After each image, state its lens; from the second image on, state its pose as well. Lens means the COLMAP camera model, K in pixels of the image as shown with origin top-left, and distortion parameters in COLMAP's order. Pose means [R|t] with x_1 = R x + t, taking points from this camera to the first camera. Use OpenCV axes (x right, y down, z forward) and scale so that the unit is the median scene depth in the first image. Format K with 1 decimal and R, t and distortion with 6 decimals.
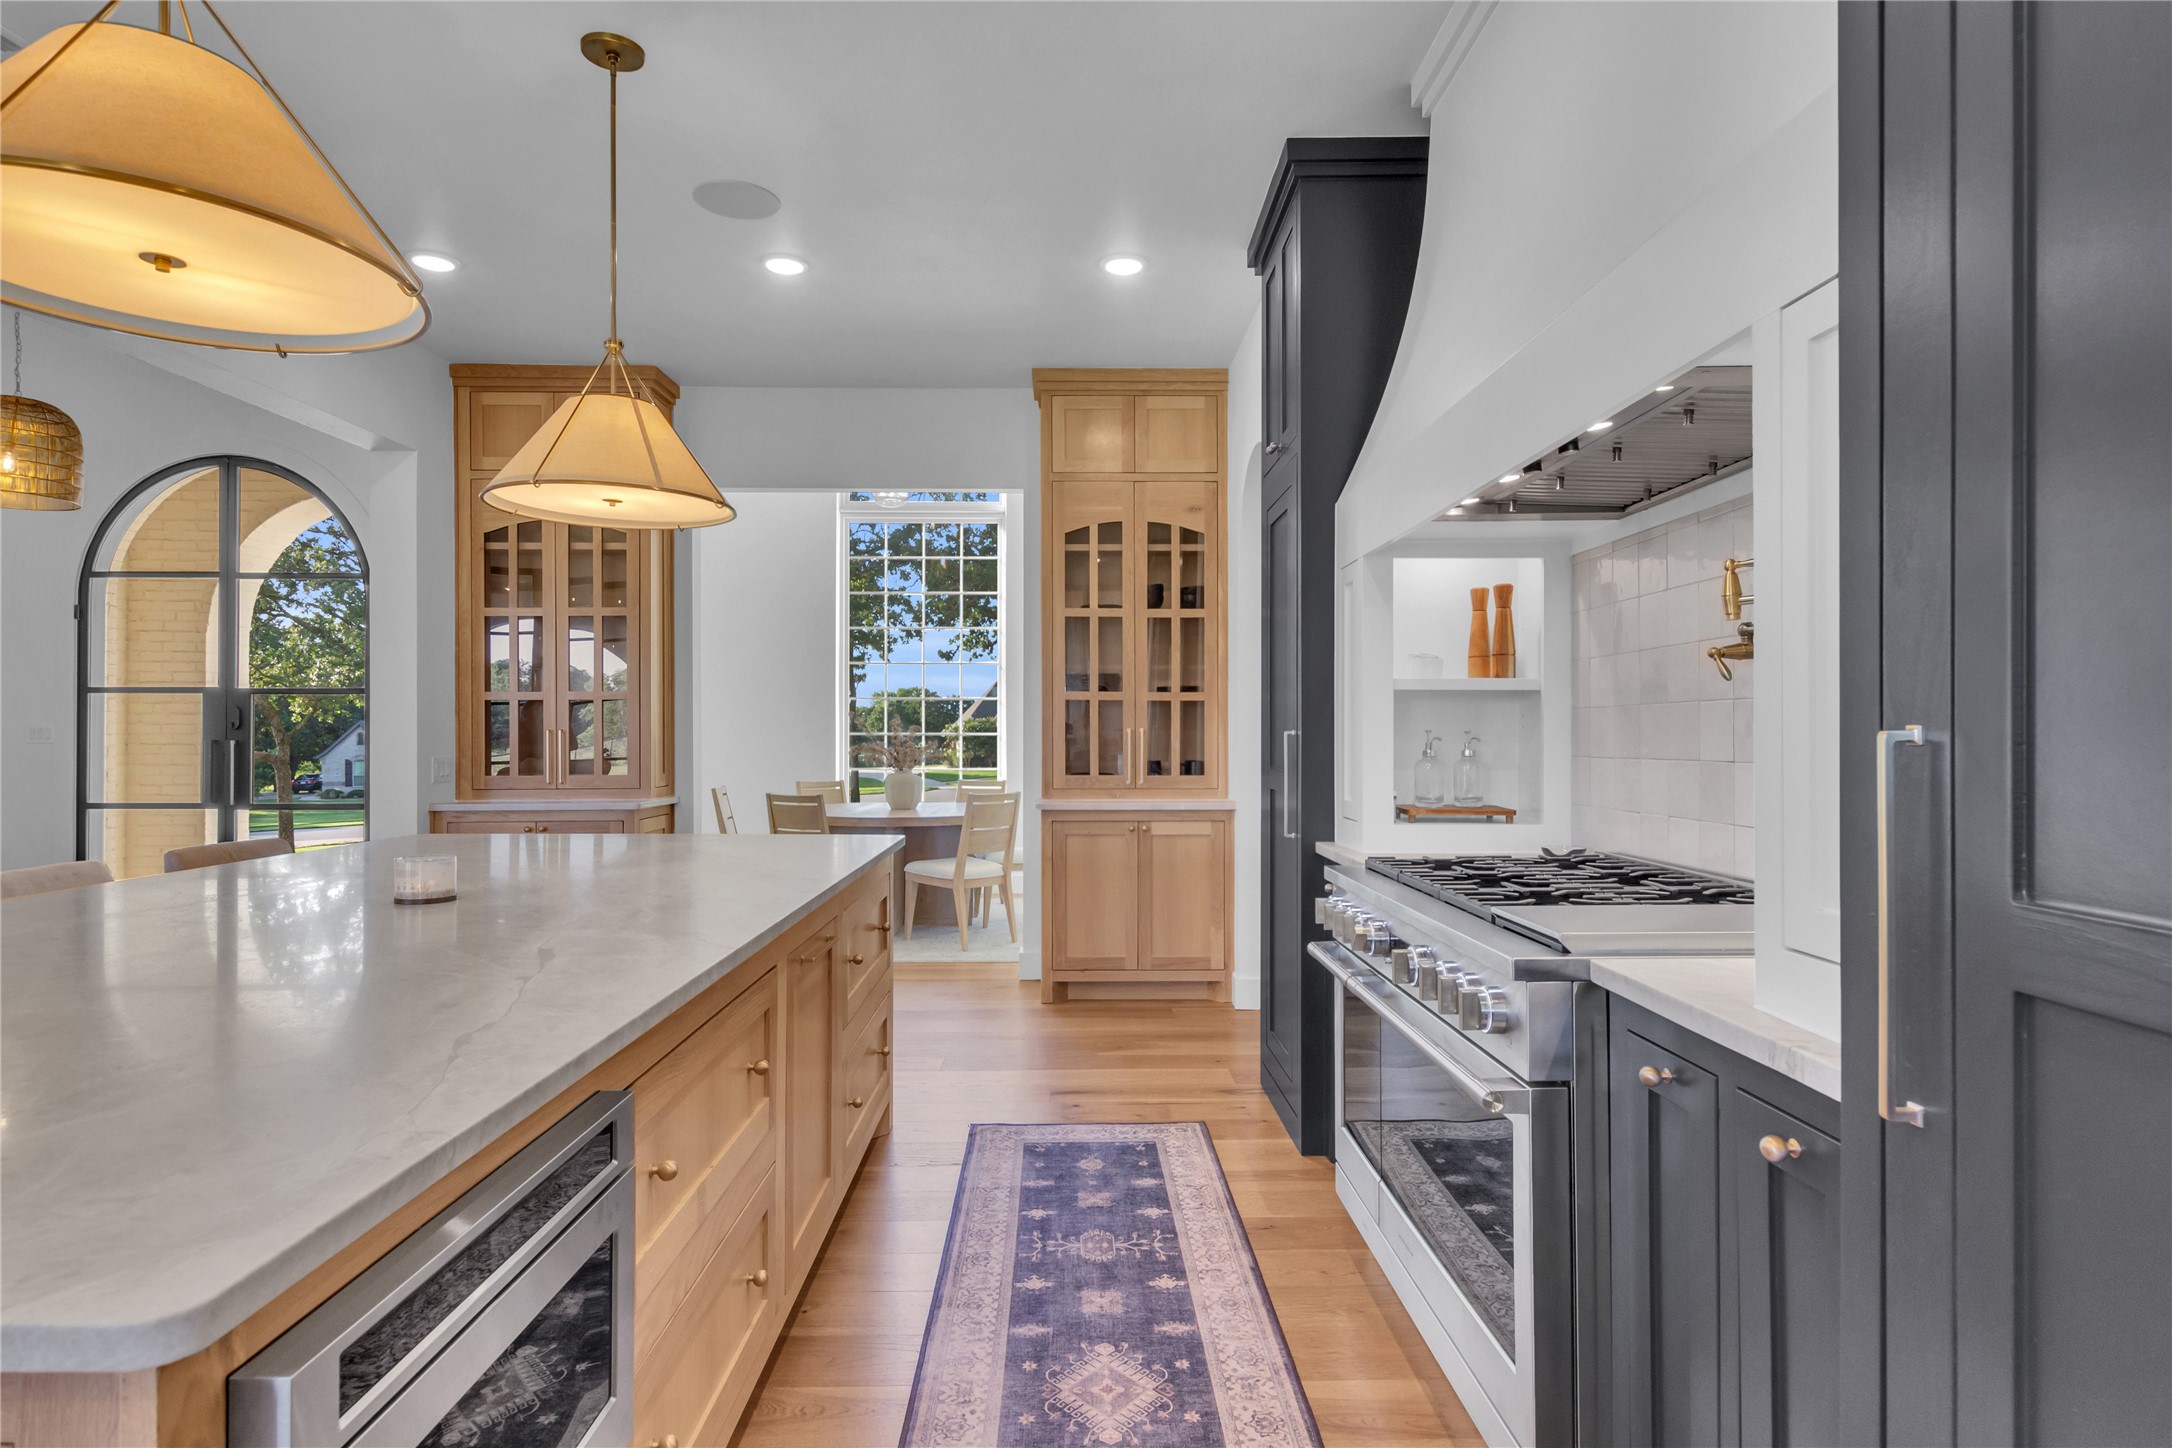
lens RADIAL K [[1182.7, 0, 1062.2], [0, 1182.7, 731.2], [0, 0, 1]] dist [-0.004778, 0.002166]
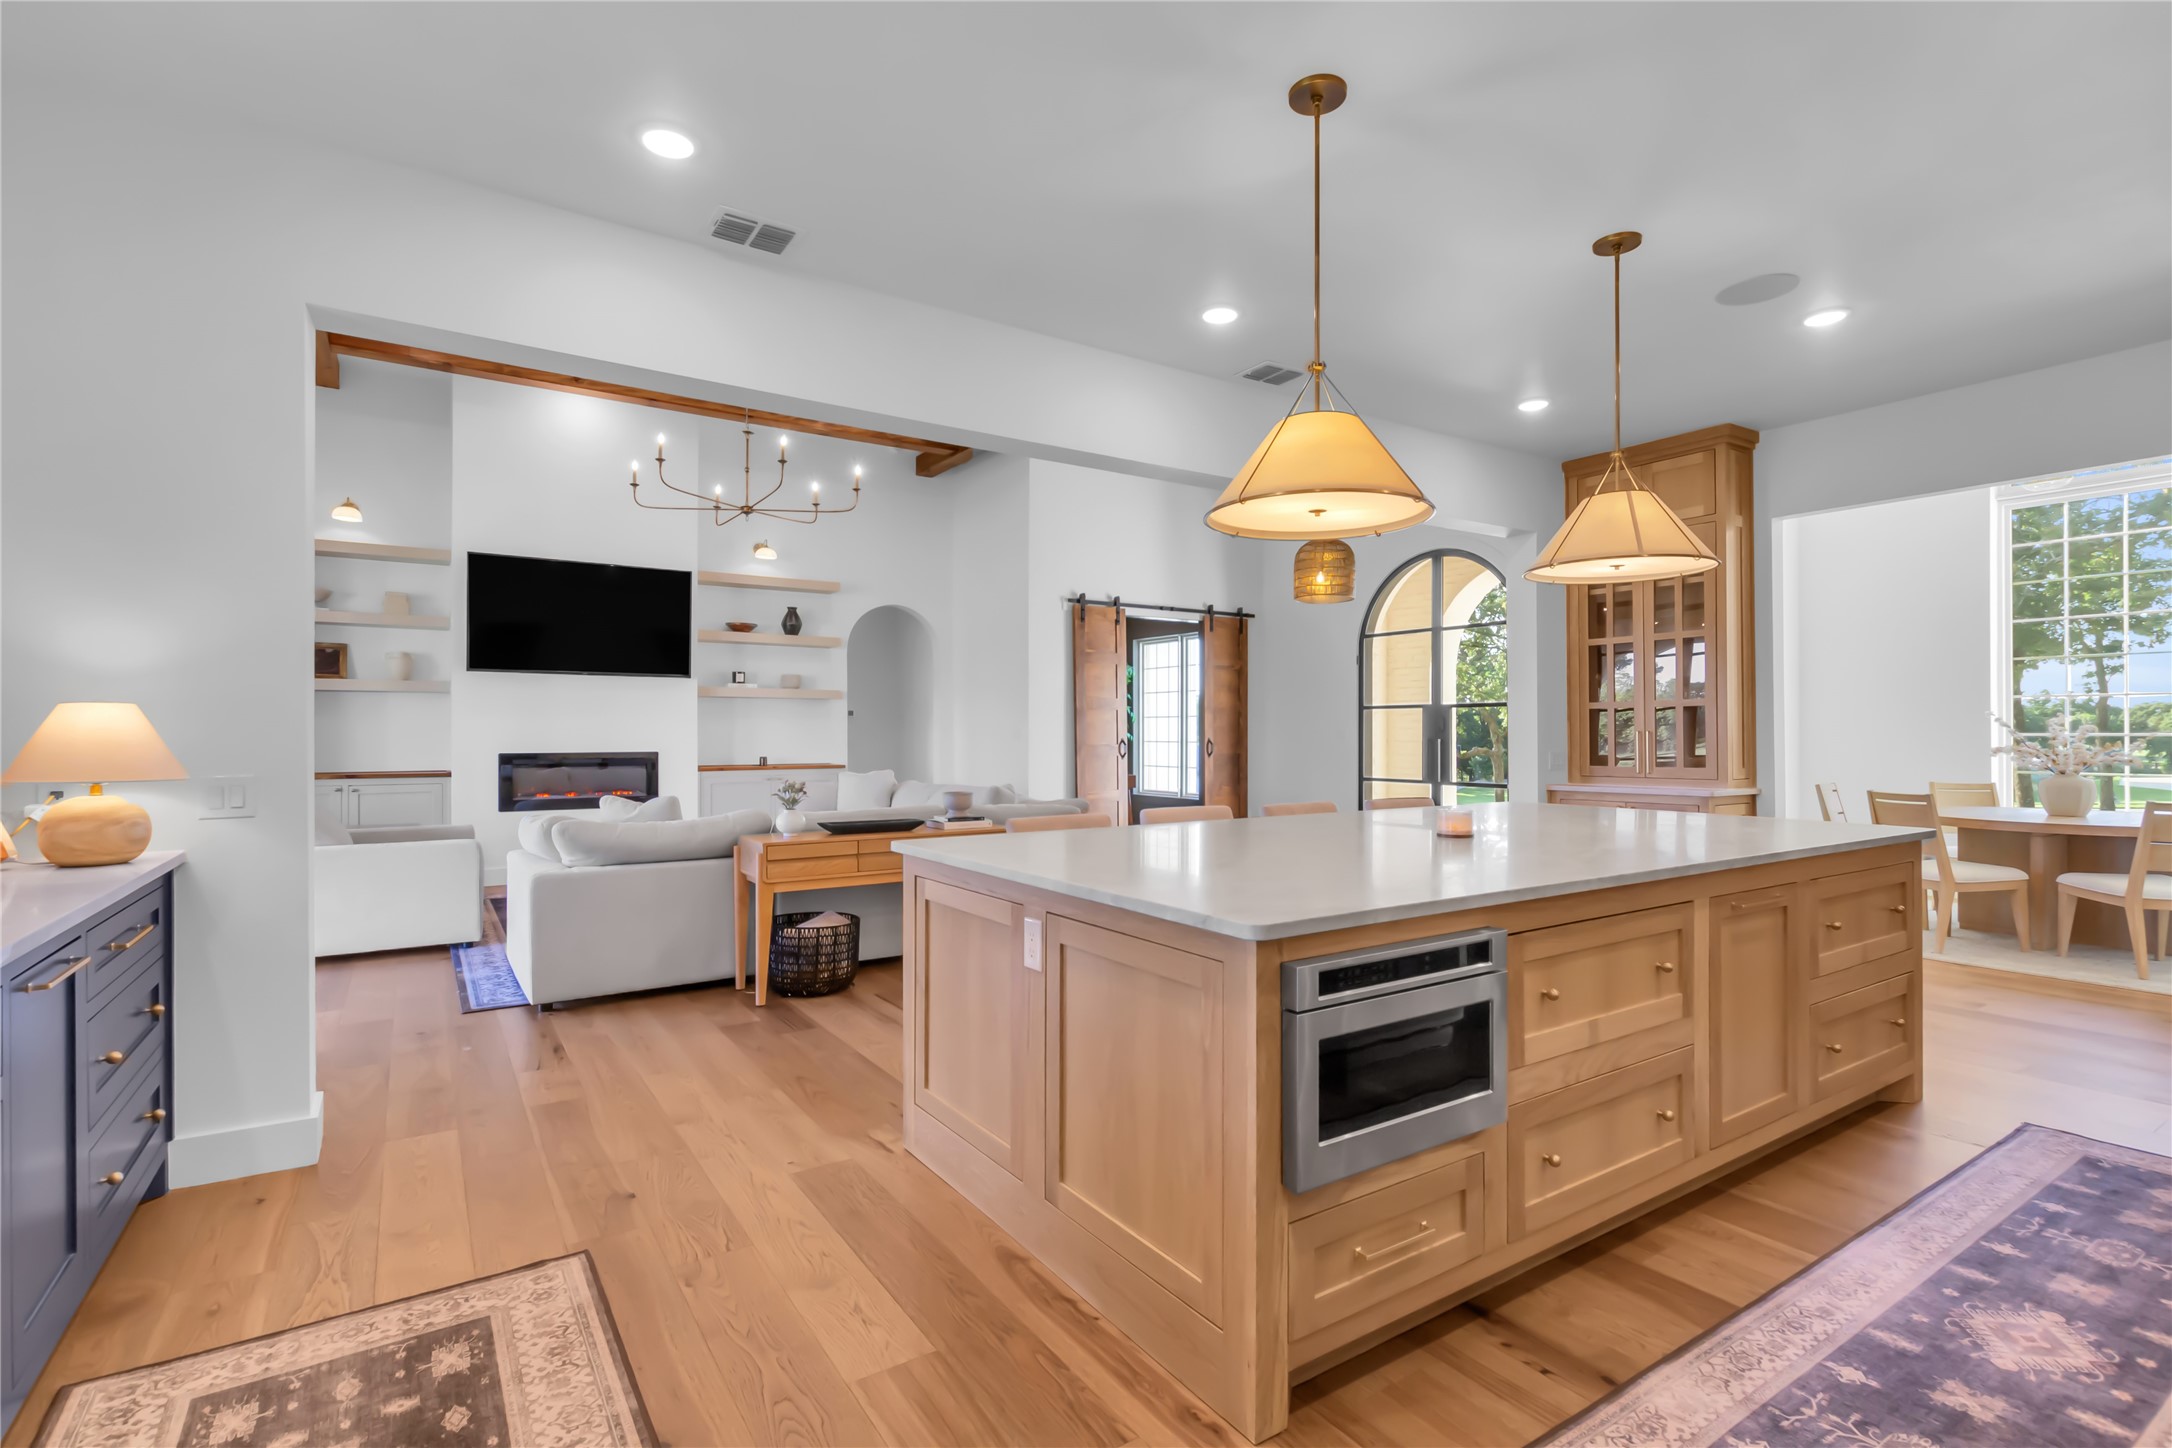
lens RADIAL K [[986.9, 0, 1061.9], [0, 986.9, 728.0], [0, 0, 1]] dist [-0.000723, -0.001866]
pose [[0.531761, -0.007673, -0.846860, 0.135669], [0.002749, 0.999969, -0.007334, 0.001465], [0.846890, 0.001572, 0.531766, -0.092354]]
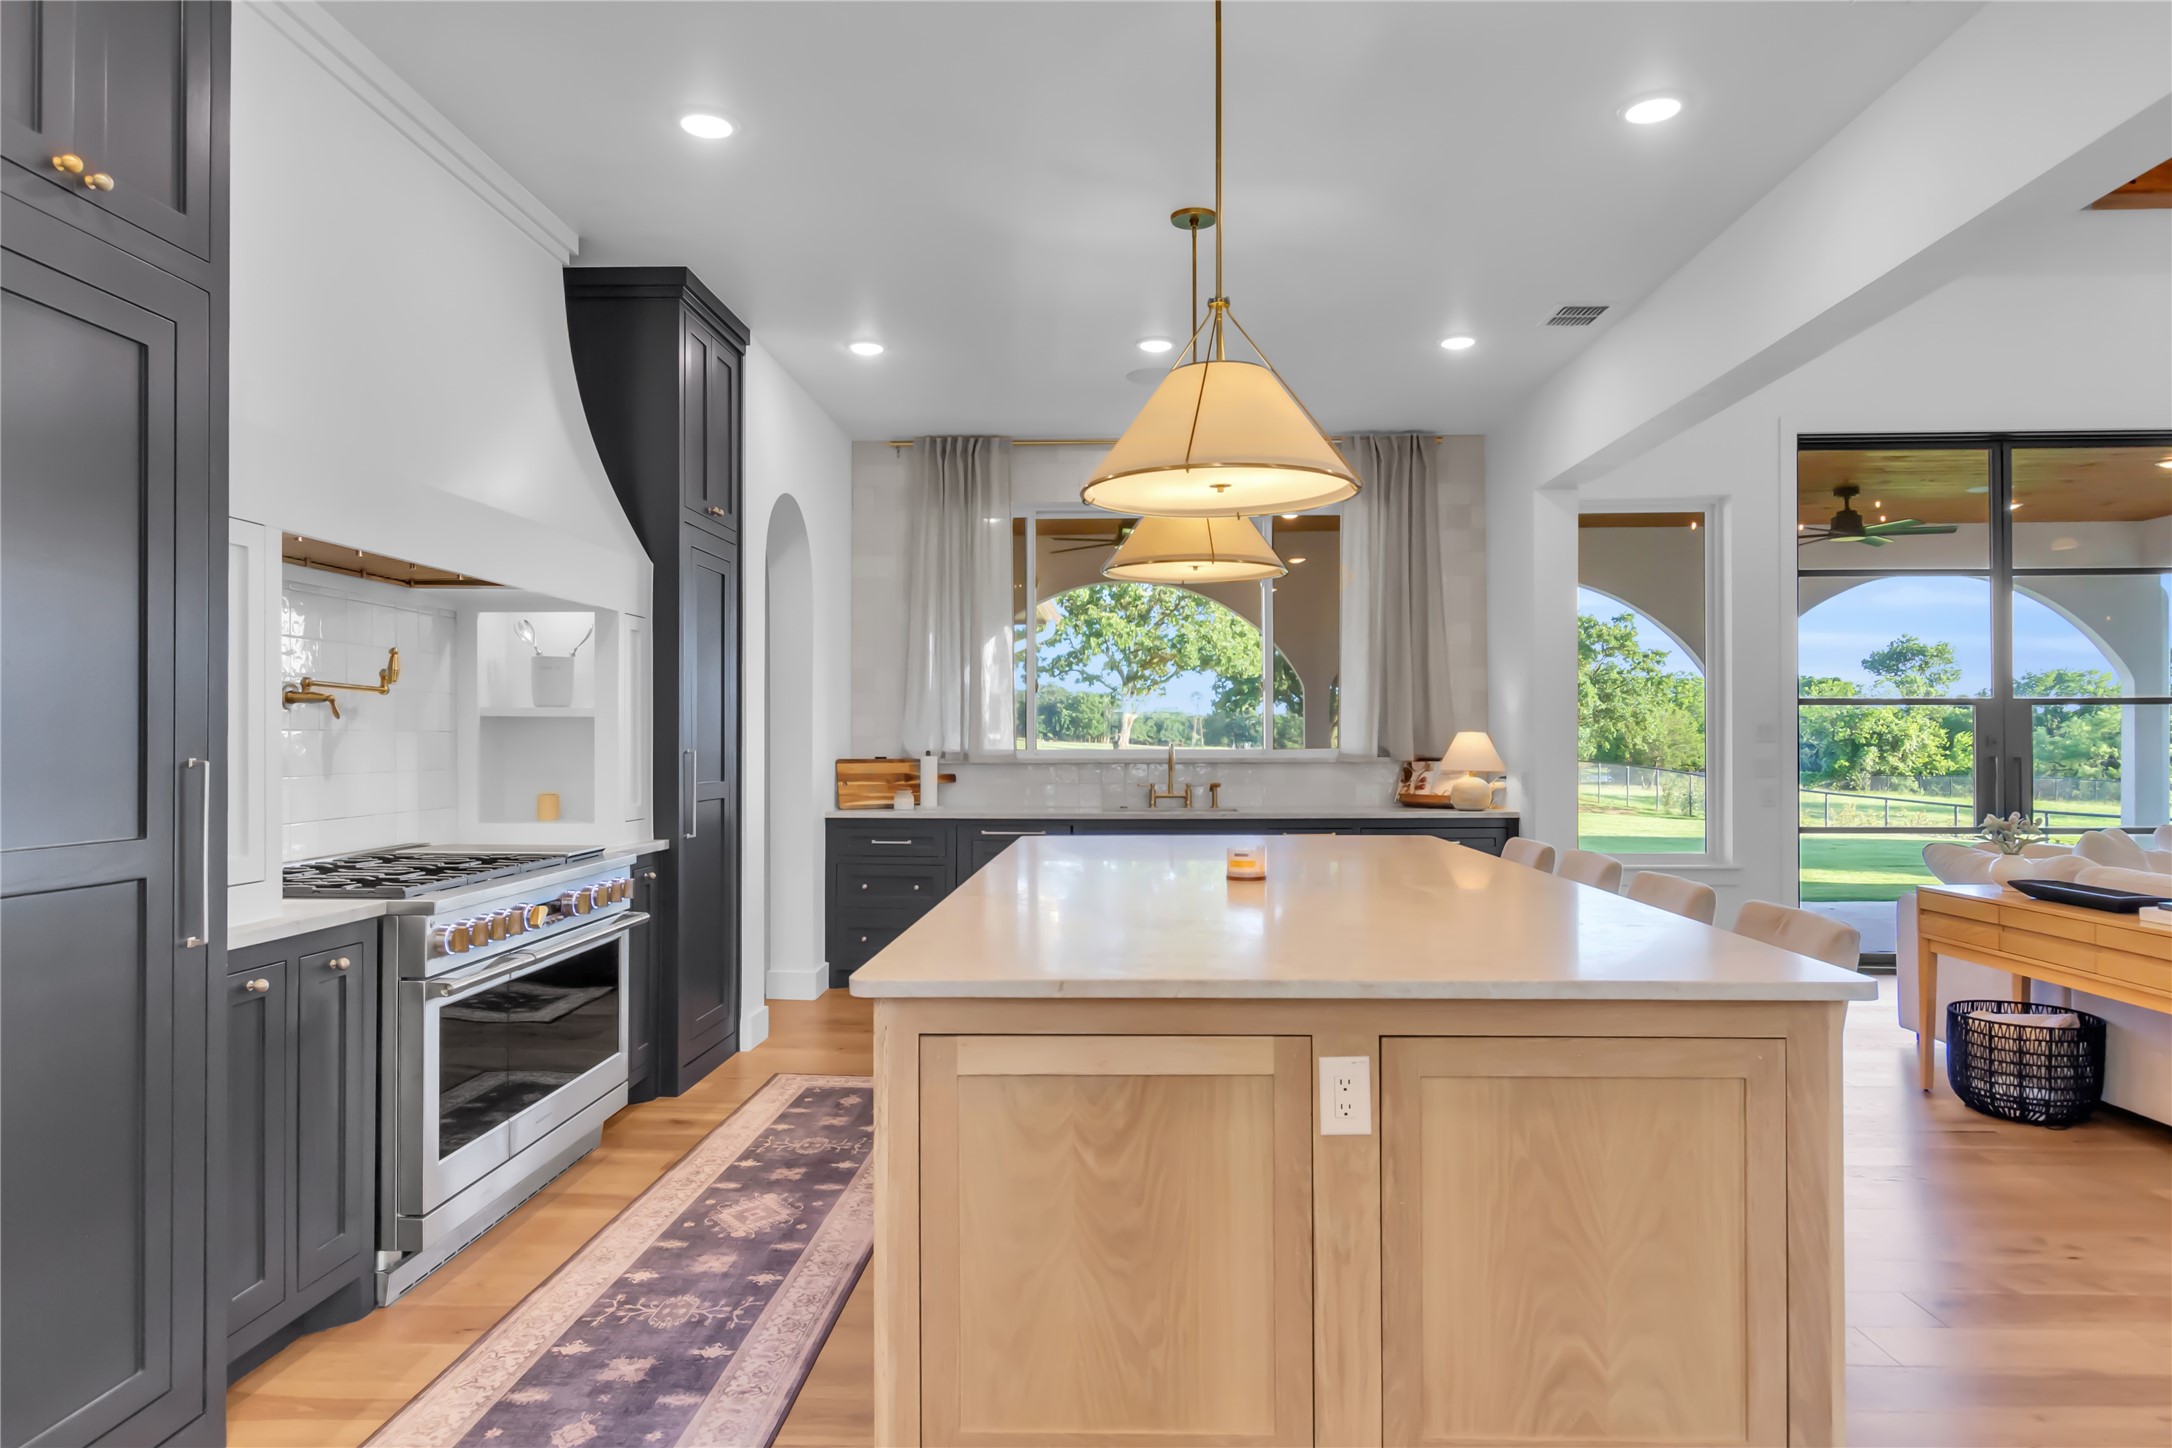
lens RADIAL K [[1390.5, 0, 1087.6], [0, 1390.5, 728.3], [0, 0, 1]] dist [0.006240, 0.000627]
pose [[-0.998993, 0.001062, 0.044850, -0.179811], [0.000602, 0.999947, -0.010288, -0.005900], [-0.044858, -0.010251, -0.998941, 1.090267]]
